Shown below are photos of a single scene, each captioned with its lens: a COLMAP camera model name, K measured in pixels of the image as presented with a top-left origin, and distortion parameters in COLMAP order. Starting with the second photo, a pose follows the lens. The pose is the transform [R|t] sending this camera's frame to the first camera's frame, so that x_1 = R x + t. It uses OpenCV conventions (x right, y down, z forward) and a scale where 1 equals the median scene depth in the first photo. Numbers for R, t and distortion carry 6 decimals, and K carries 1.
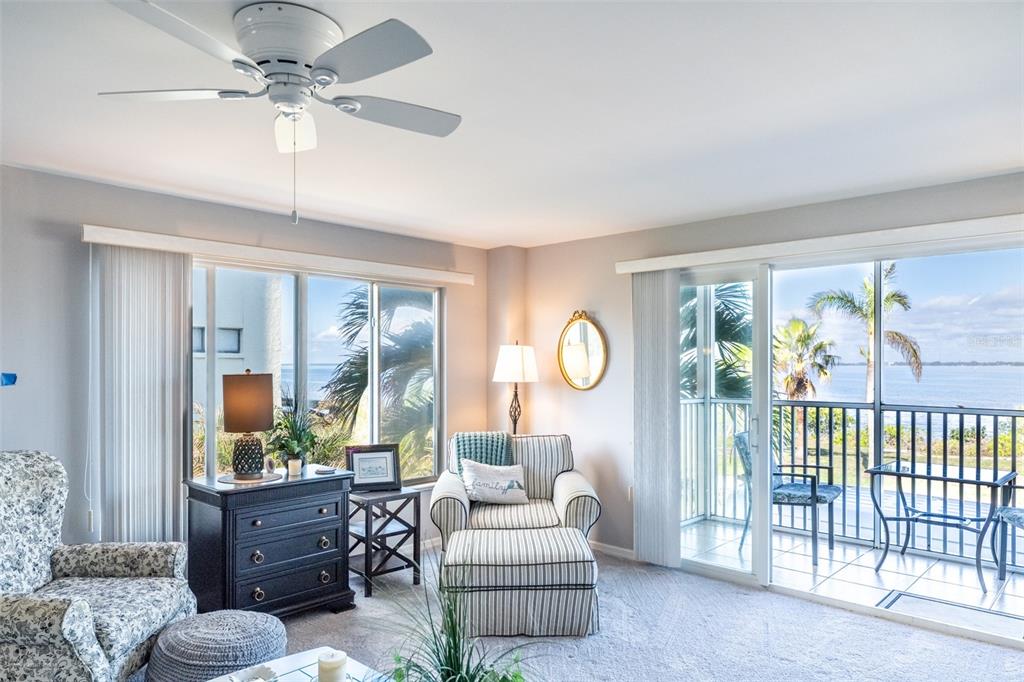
lens RADIAL K [[677.5, 0, 530.0], [0, 677.5, 361.0], [0, 0, 1]] dist [0.006938, -0.002113]
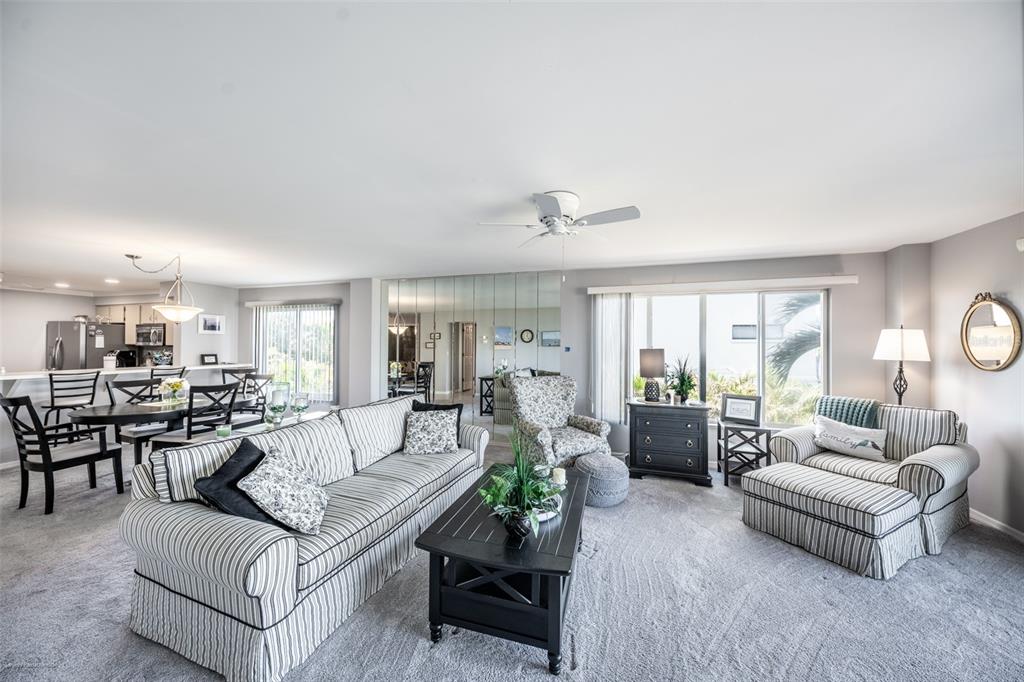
lens RADIAL K [[366.3, 0, 514.4], [0, 366.3, 340.4], [0, 0, 1]] dist [-0.003291, -0.001481]
pose [[0.412094, -0.008151, -0.911105, 0.341316], [-0.002519, 0.999946, -0.010085, 0.005387], [0.911138, 0.006451, 0.412051, 0.156878]]
